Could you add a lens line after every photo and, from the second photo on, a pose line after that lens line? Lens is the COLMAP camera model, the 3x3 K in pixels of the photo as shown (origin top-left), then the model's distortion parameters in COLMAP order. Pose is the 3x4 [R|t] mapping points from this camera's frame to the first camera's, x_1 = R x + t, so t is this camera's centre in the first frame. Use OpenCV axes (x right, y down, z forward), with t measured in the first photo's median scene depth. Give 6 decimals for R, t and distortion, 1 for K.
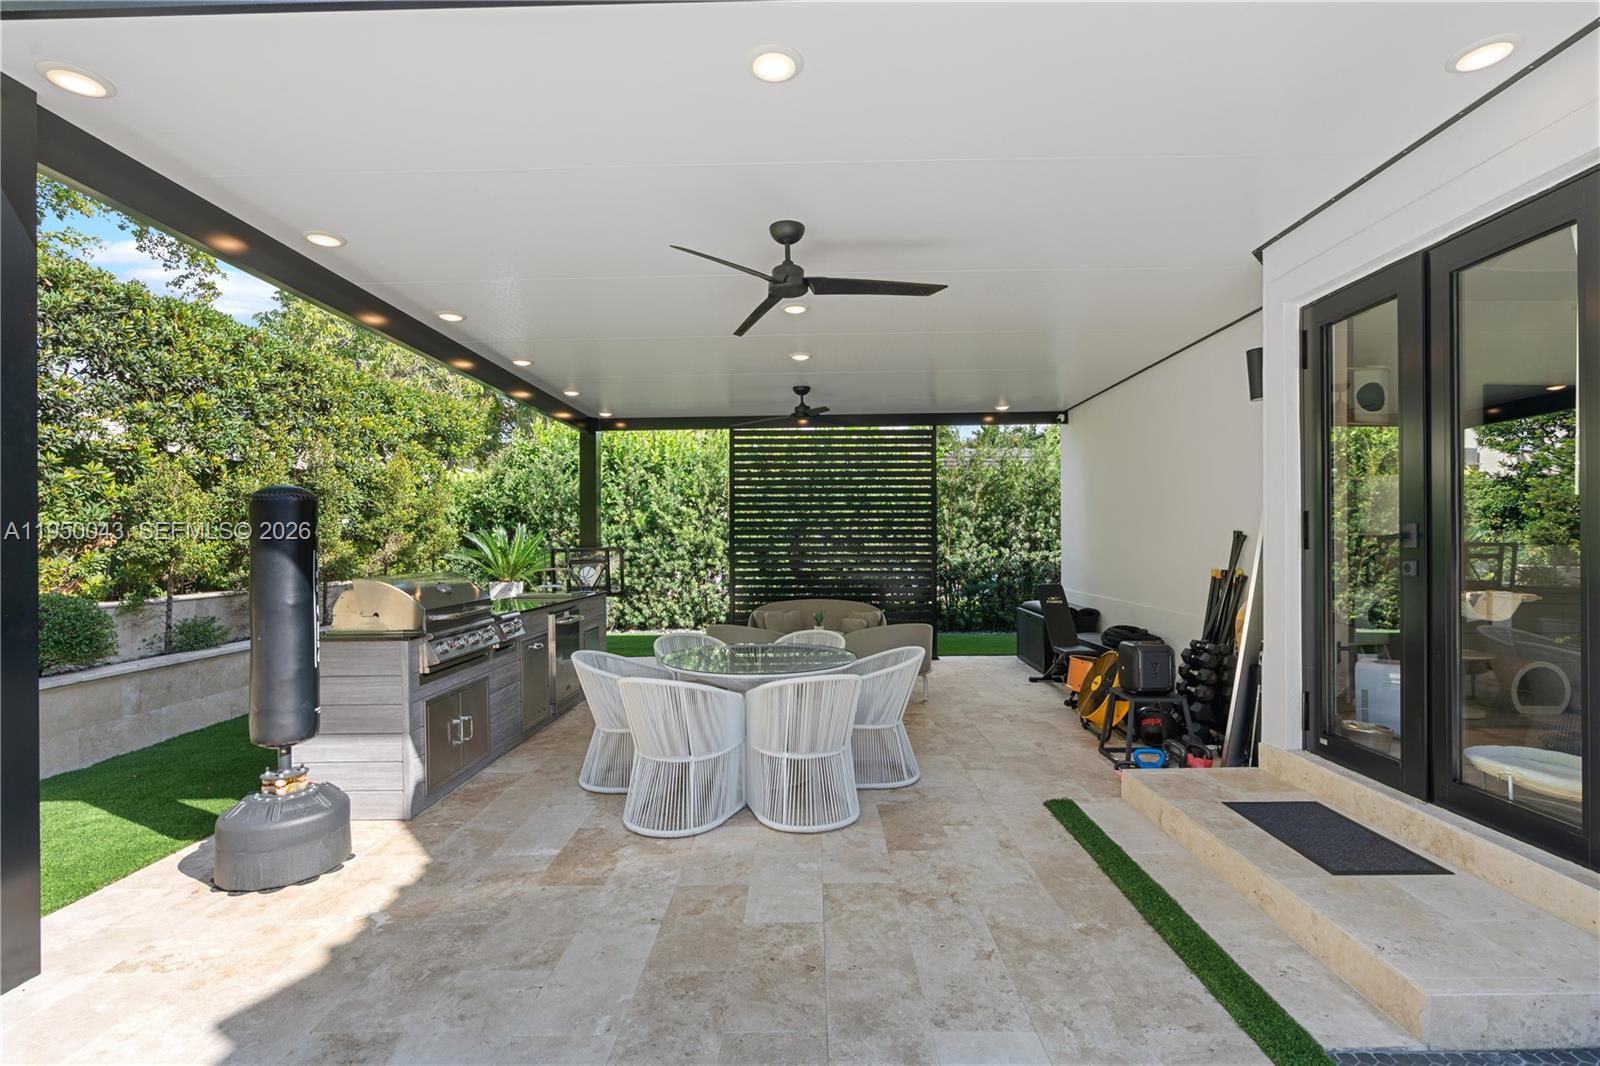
lens RADIAL K [[725.2, 0, 814.4], [0, 725.2, 537.9], [0, 0, 1]] dist [-0.003091, 0.001465]
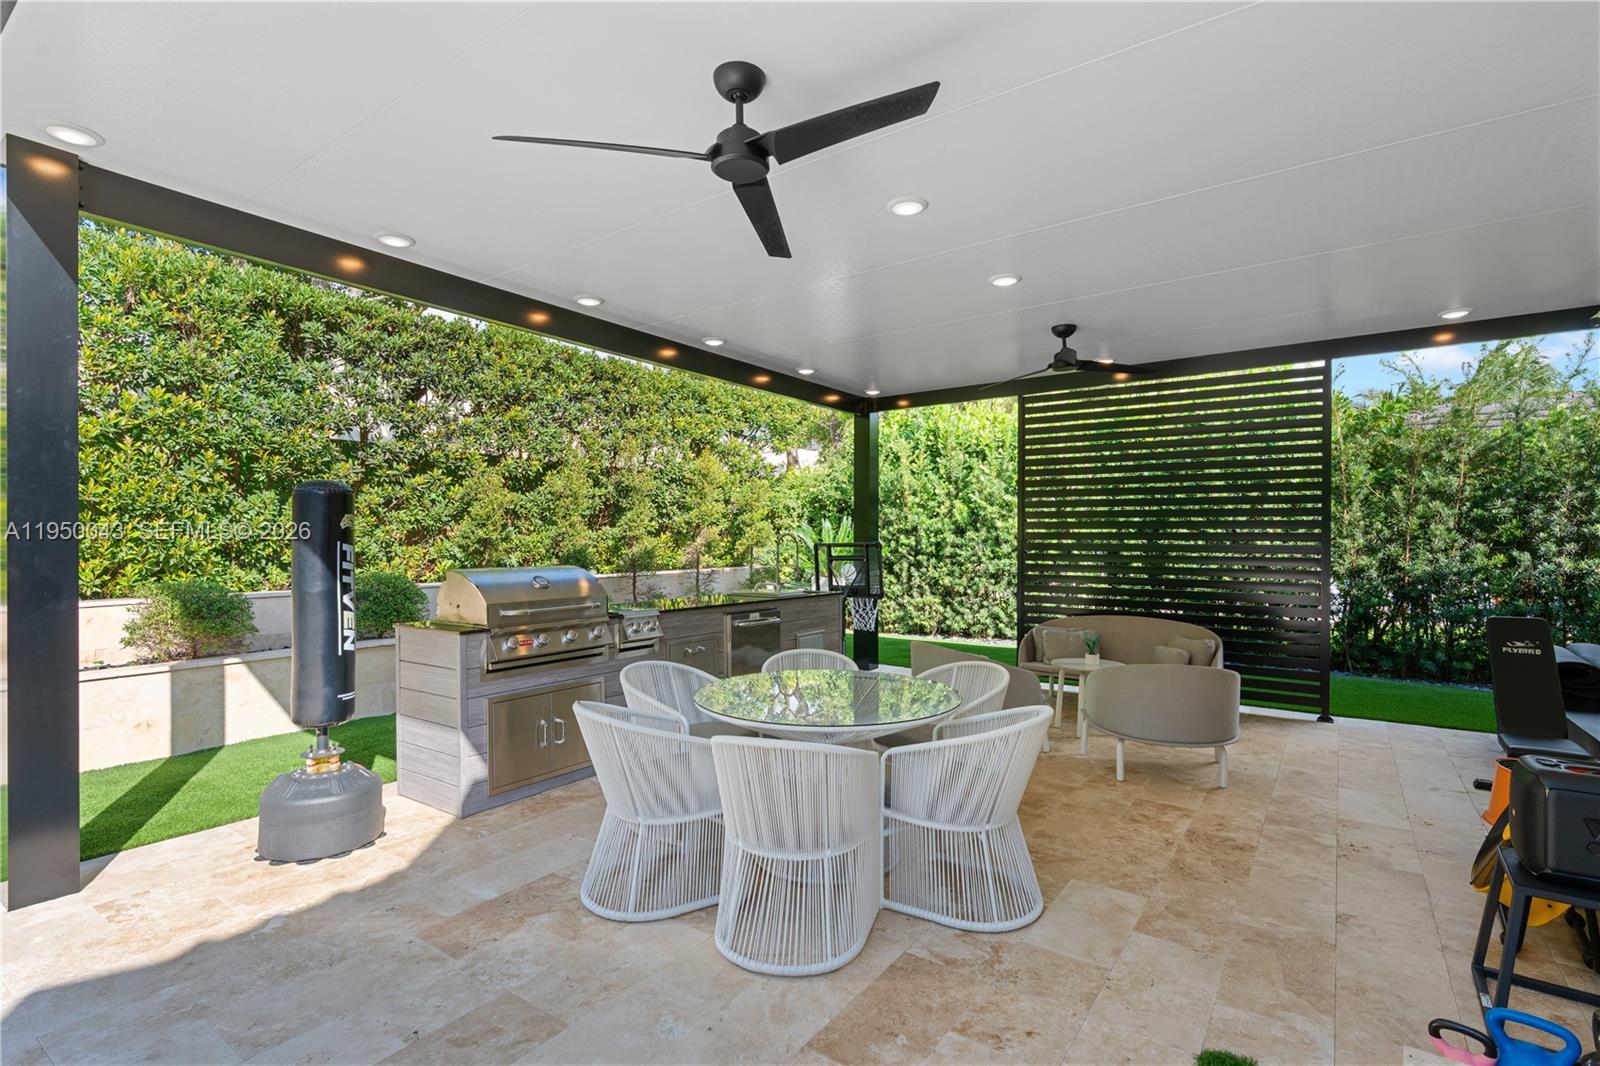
lens RADIAL K [[762.8, 0, 809.6], [0, 762.8, 543.2], [0, 0, 1]] dist [-0.003291, 0.002263]
pose [[0.821087, 0.011828, -0.570681, 0.210905], [-0.004261, 0.999884, 0.014592, 0.000438], [0.570788, -0.009550, 0.821042, 0.218576]]
